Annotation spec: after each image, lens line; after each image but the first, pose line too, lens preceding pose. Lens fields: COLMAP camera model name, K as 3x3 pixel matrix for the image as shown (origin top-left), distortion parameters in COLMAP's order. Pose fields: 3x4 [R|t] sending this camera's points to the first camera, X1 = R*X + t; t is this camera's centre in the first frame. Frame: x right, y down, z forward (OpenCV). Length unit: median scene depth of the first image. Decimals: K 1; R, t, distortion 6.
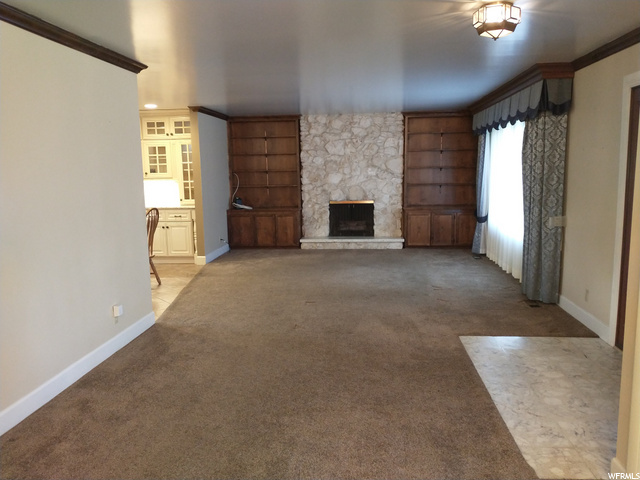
lens RADIAL K [[502.6, 0, 320.0], [0, 502.6, 240.0], [0, 0, 1]] dist [0.066003, -0.136513]
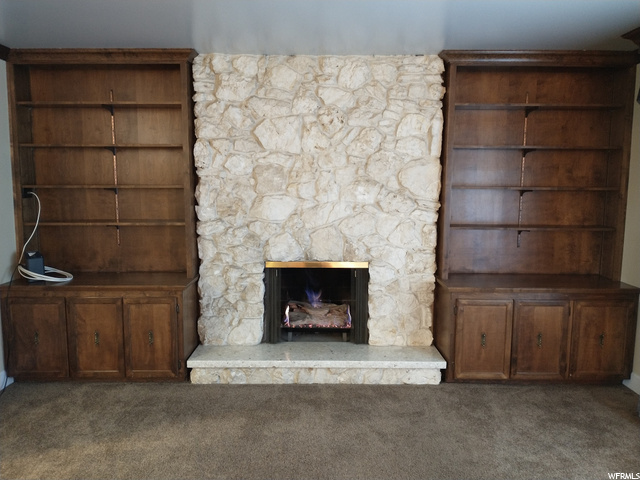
lens RADIAL K [[502.6, 0, 320.0], [0, 502.6, 240.0], [0, 0, 1]] dist [0.066003, -0.136513]
pose [[0.995270, 0.011145, 0.096501, 0.024608], [-0.008973, 0.999697, -0.022911, -0.087766], [-0.096727, 0.021937, 0.995069, 0.585429]]
